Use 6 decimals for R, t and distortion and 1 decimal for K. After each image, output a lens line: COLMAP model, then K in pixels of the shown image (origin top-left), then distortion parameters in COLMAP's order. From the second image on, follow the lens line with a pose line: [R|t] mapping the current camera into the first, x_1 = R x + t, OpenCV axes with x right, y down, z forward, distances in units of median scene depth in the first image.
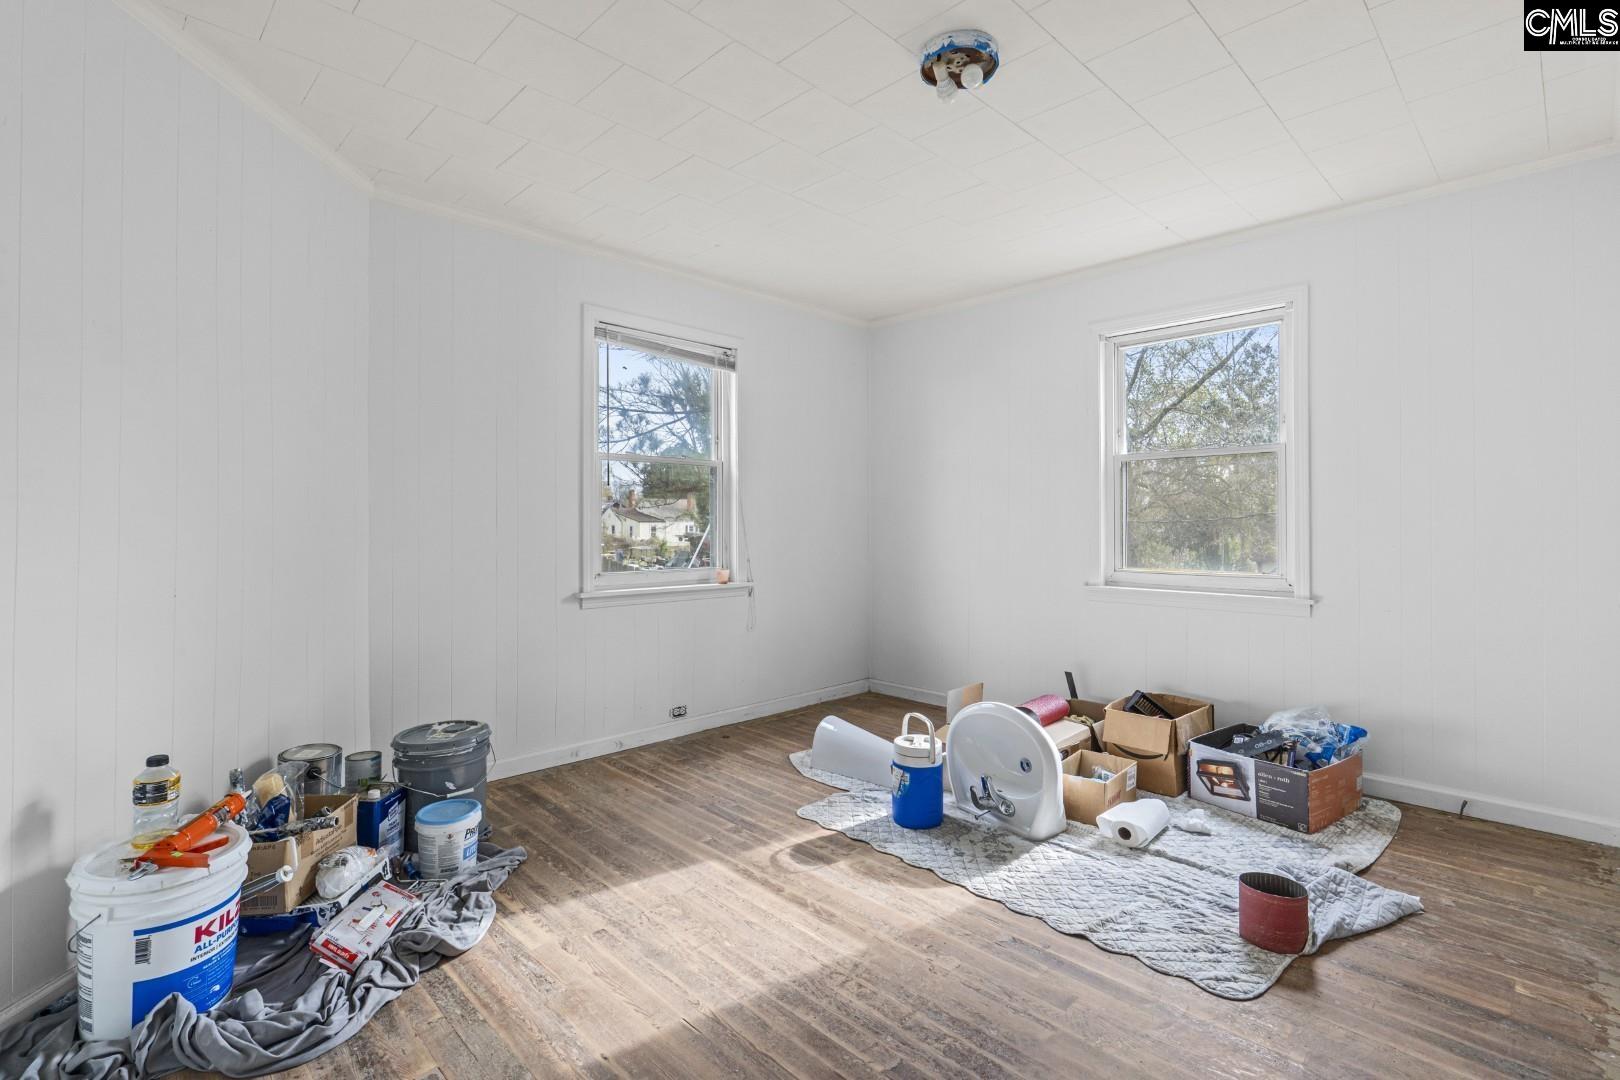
lens RADIAL K [[746.0, 0, 808.0], [0, 746.0, 530.9], [0, 0, 1]] dist [-0.005445, -0.000161]
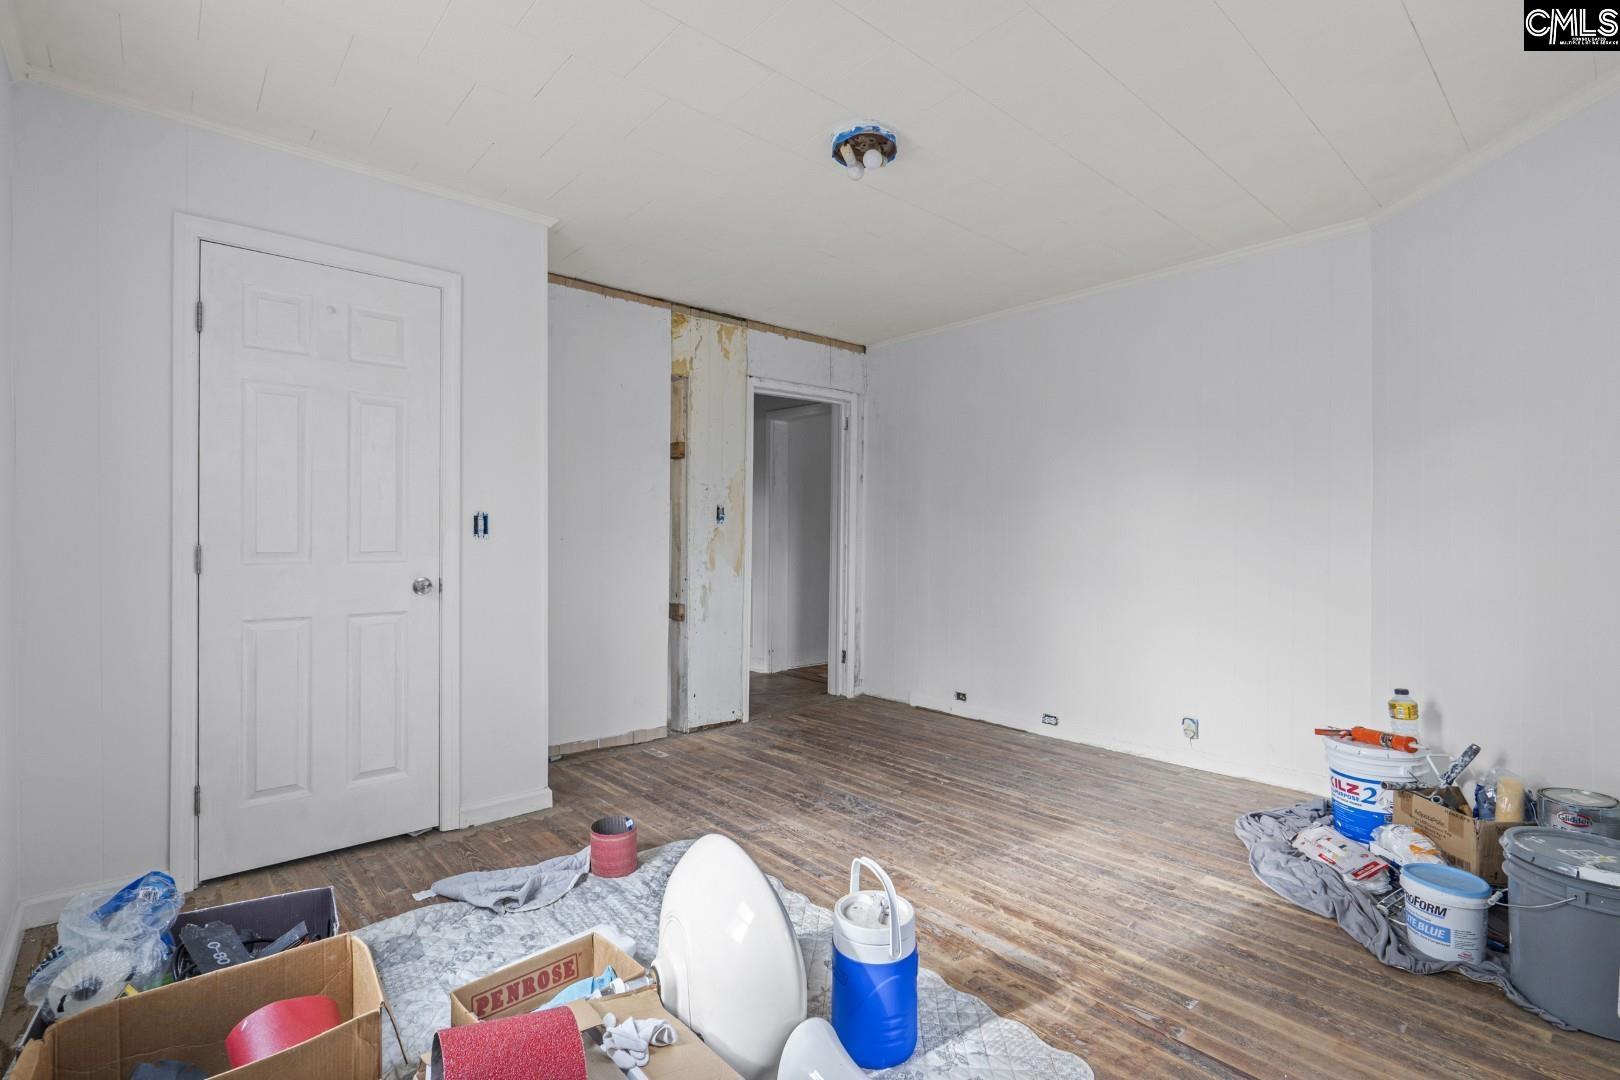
lens RADIAL K [[746.0, 0, 811.5], [0, 746.0, 536.2], [0, 0, 1]] dist [-0.005445, -0.000161]
pose [[-0.999242, -0.002873, 0.038813, 0.220181], [-0.002169, 0.999832, 0.018177, -0.030889], [-0.038859, 0.018079, -0.999081, 1.991933]]
